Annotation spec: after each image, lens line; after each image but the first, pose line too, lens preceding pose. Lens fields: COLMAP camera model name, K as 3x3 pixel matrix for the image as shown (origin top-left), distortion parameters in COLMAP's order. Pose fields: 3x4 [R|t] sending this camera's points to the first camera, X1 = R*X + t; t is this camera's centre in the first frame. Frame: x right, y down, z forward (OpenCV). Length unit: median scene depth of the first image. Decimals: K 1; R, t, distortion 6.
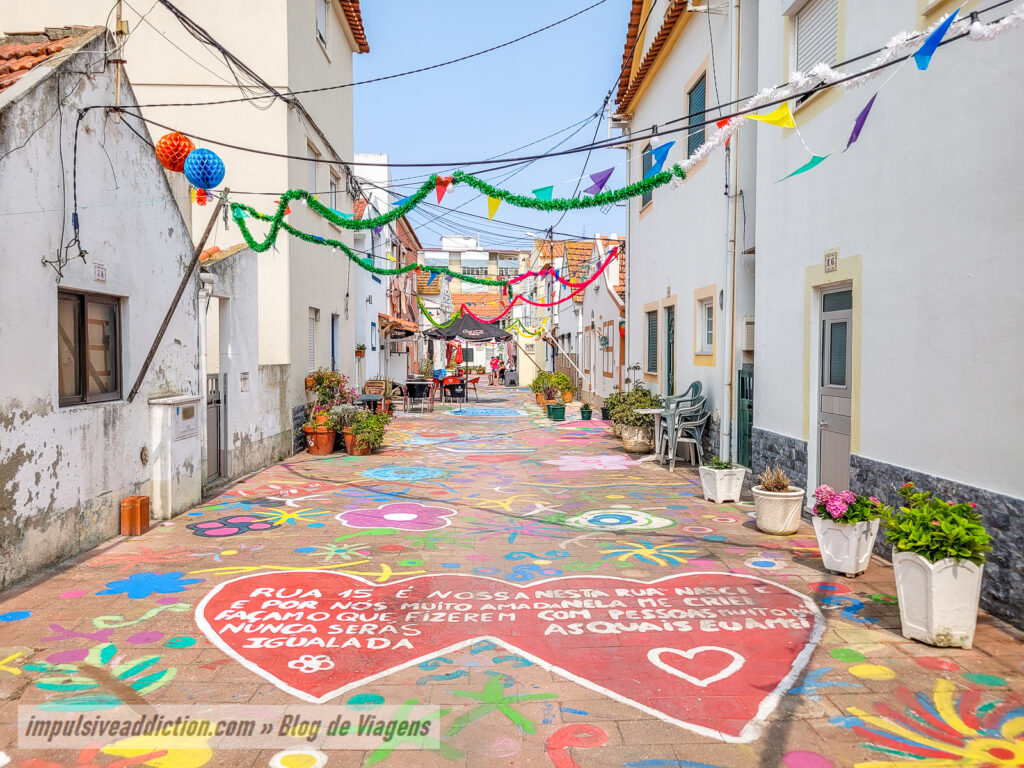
lens RADIAL K [[791.0, 0, 510.3], [0, 791.0, 384.3], [0, 0, 1]] dist [0.058570, -0.055898]
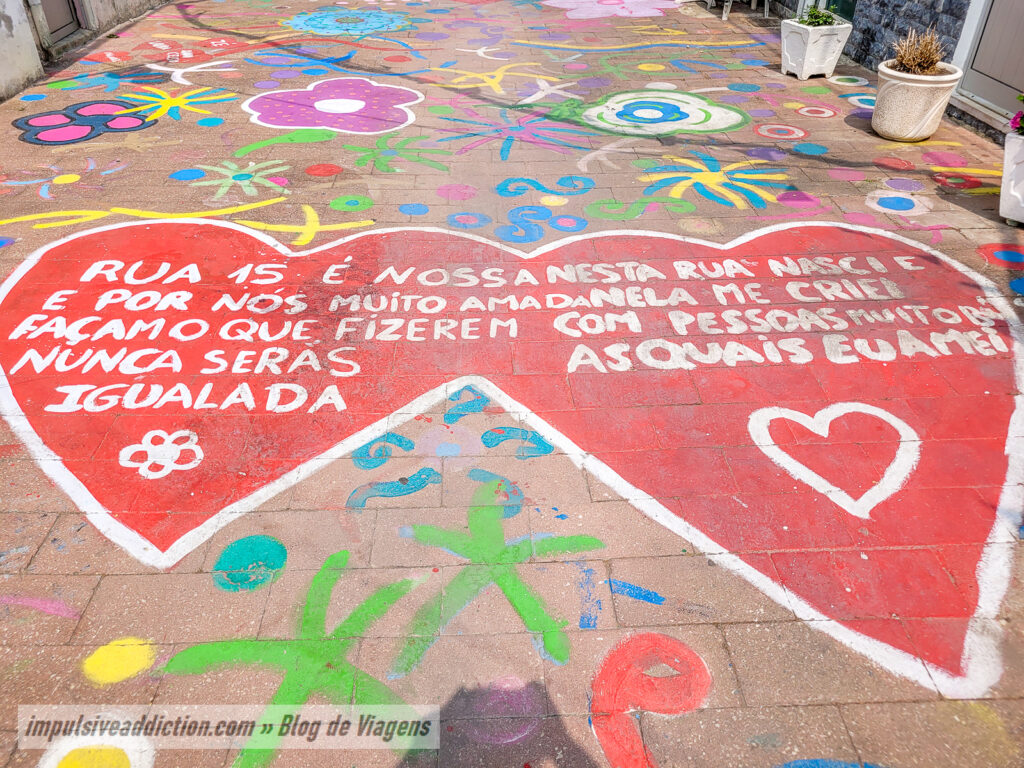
lens RADIAL K [[791.0, 0, 519.8], [0, 791.0, 389.3], [0, 0, 1]] dist [0.058570, -0.055898]
pose [[0.999583, -0.010657, 0.026856, -0.007816], [-0.005521, 0.841916, 0.539580, 0.003469], [-0.028361, -0.539503, 0.841506, 0.414634]]
